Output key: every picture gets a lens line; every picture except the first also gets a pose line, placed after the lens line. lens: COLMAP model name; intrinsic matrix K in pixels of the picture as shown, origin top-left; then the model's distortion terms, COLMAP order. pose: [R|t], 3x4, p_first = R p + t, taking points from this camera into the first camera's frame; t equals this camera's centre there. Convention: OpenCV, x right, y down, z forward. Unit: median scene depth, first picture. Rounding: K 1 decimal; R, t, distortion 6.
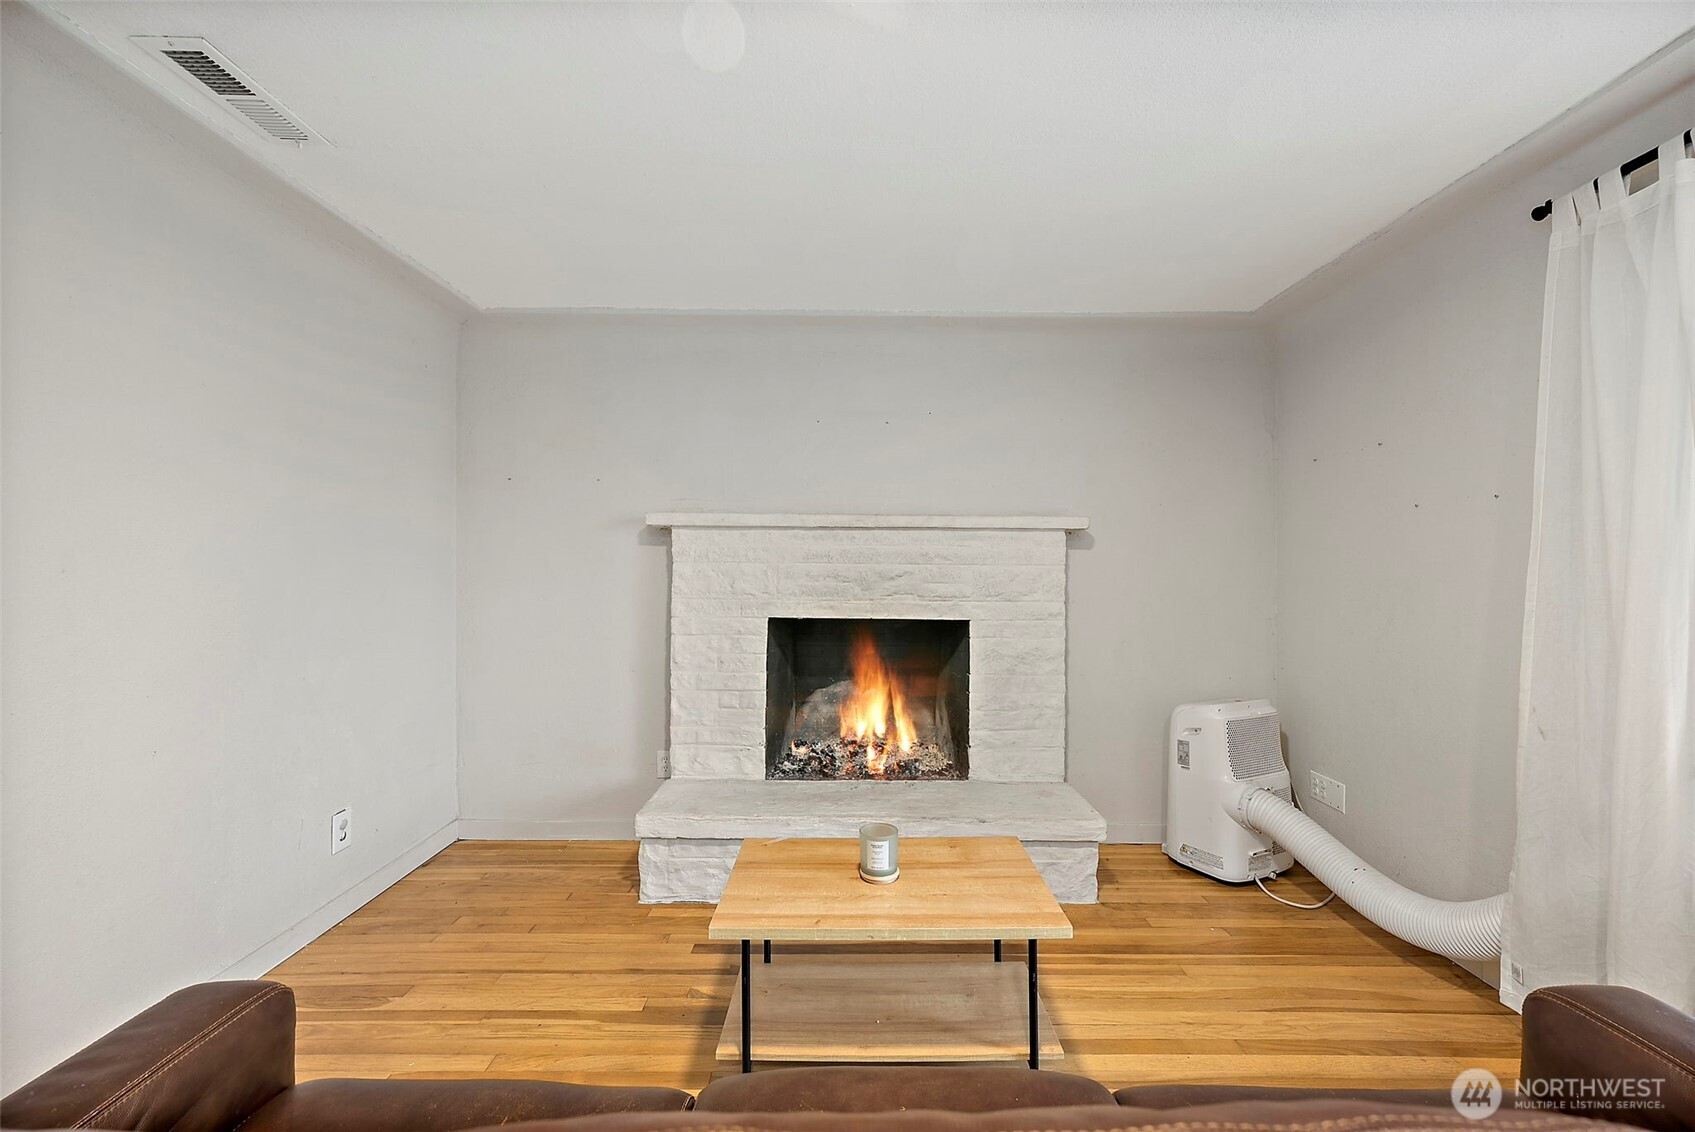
lens RADIAL K [[689.9, 0, 854.4], [0, 689.9, 574.7], [0, 0, 1]] dist [0.002739, -0.000072]
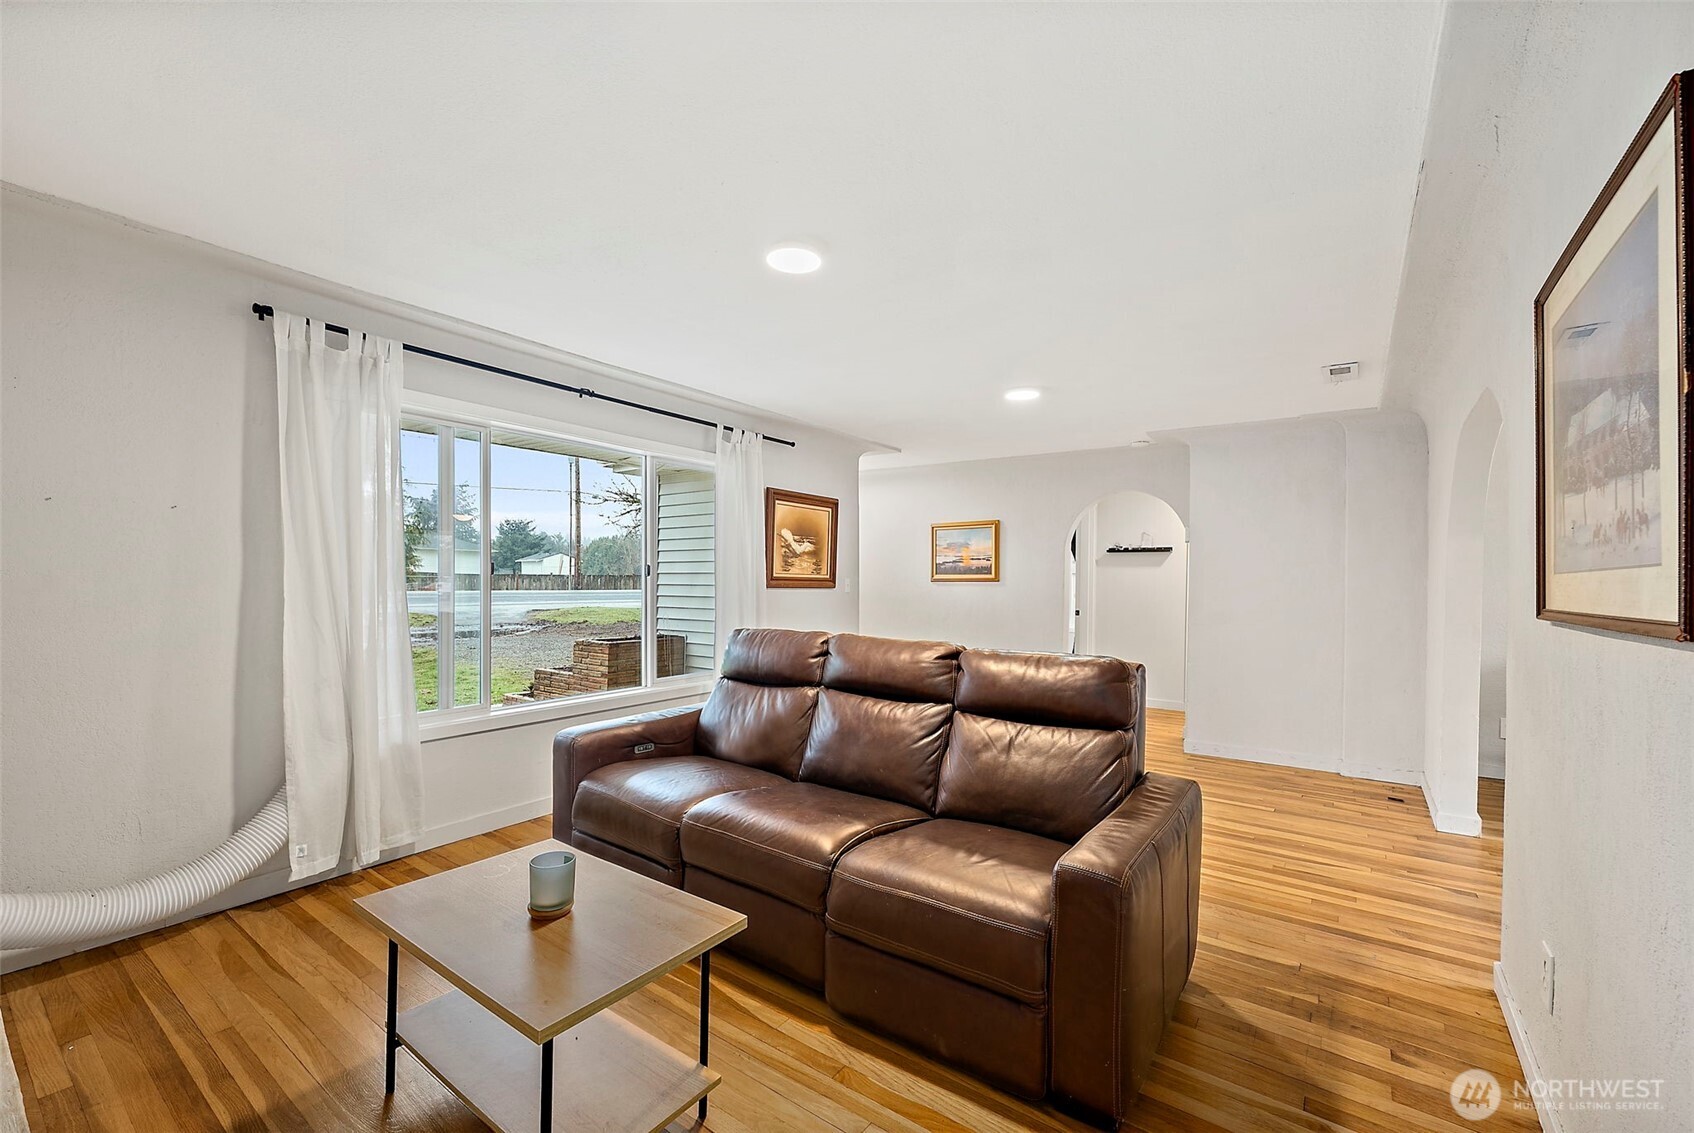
lens RADIAL K [[689.5, 0, 845.2], [0, 689.5, 578.1], [0, 0, 1]] dist [0.002739, -0.000072]
pose [[-0.798400, 0.006002, 0.602098, -0.223764], [-0.001188, 0.999933, -0.011542, 0.007309], [-0.602127, -0.009931, -0.798339, 0.413169]]
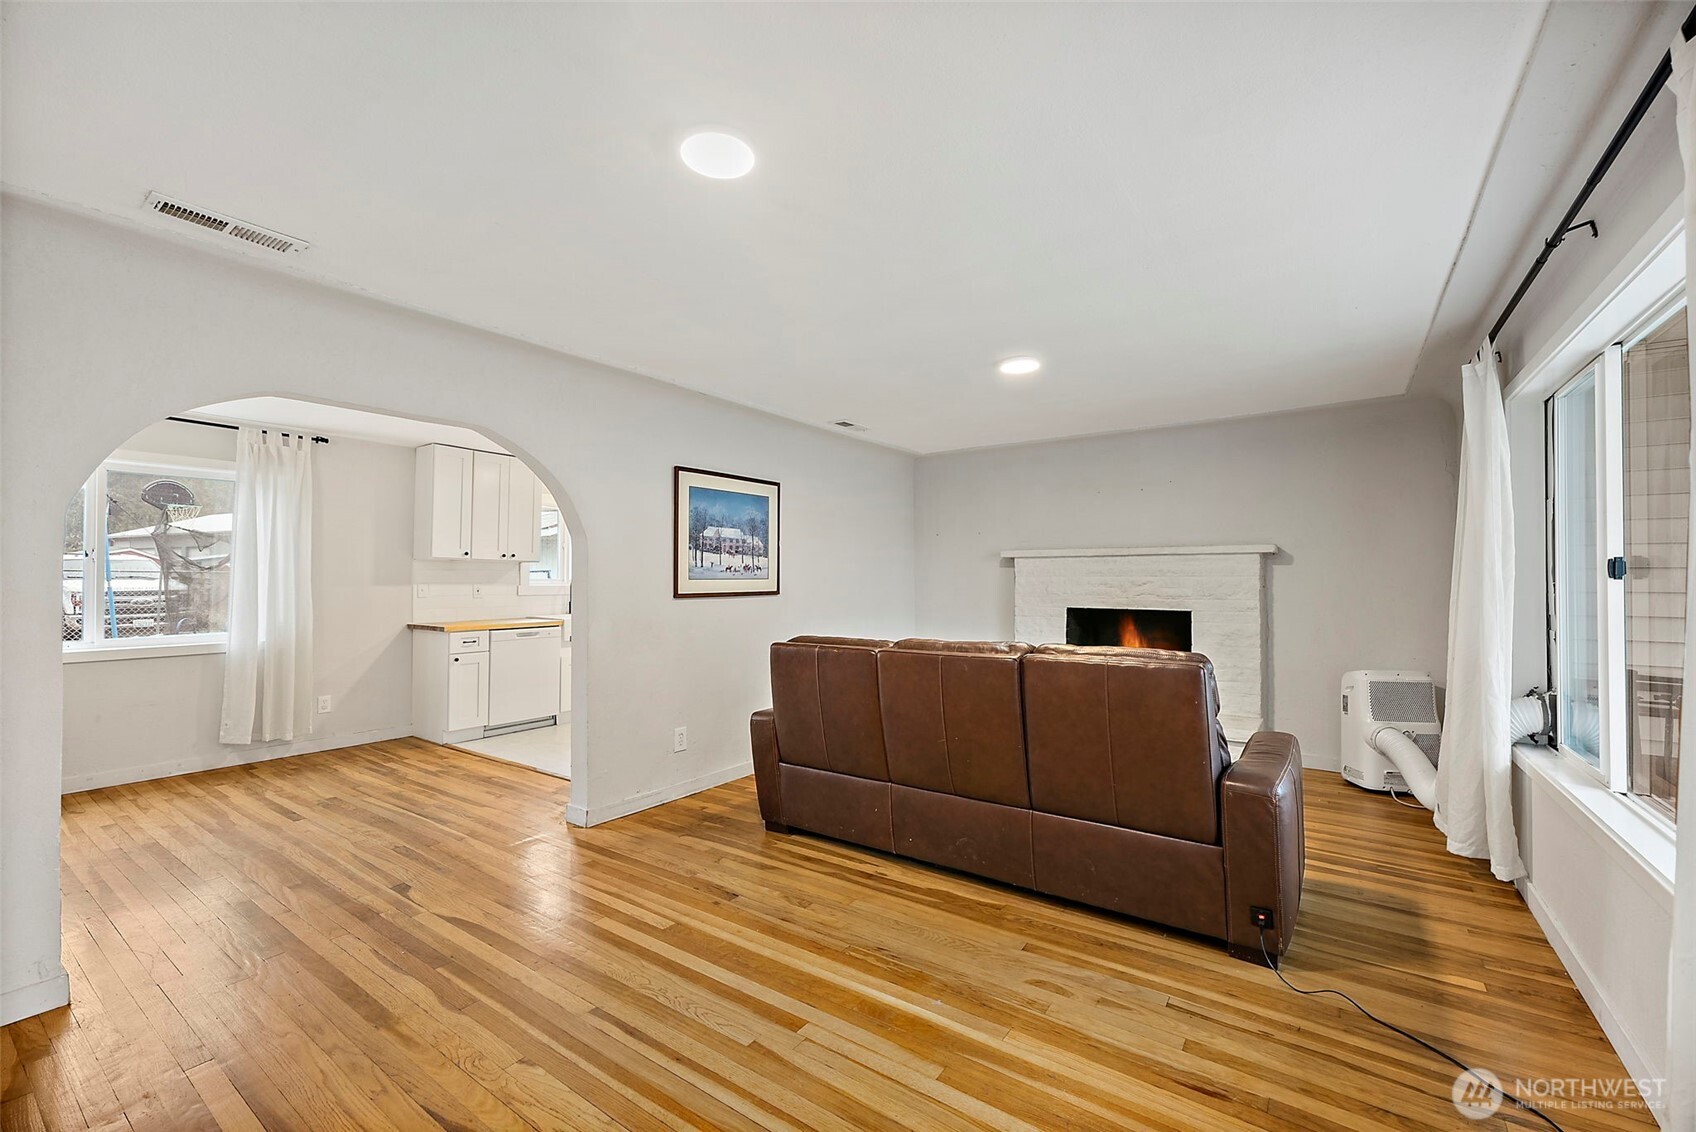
lens RADIAL K [[690.3, 0, 851.7], [0, 690.3, 573.4], [0, 0, 1]] dist [0.002739, -0.000072]
pose [[0.818017, -0.013496, -0.575035, 0.449476], [0.001674, 0.999776, -0.021083, 0.010844], [0.575191, 0.016283, 0.817857, -0.777424]]
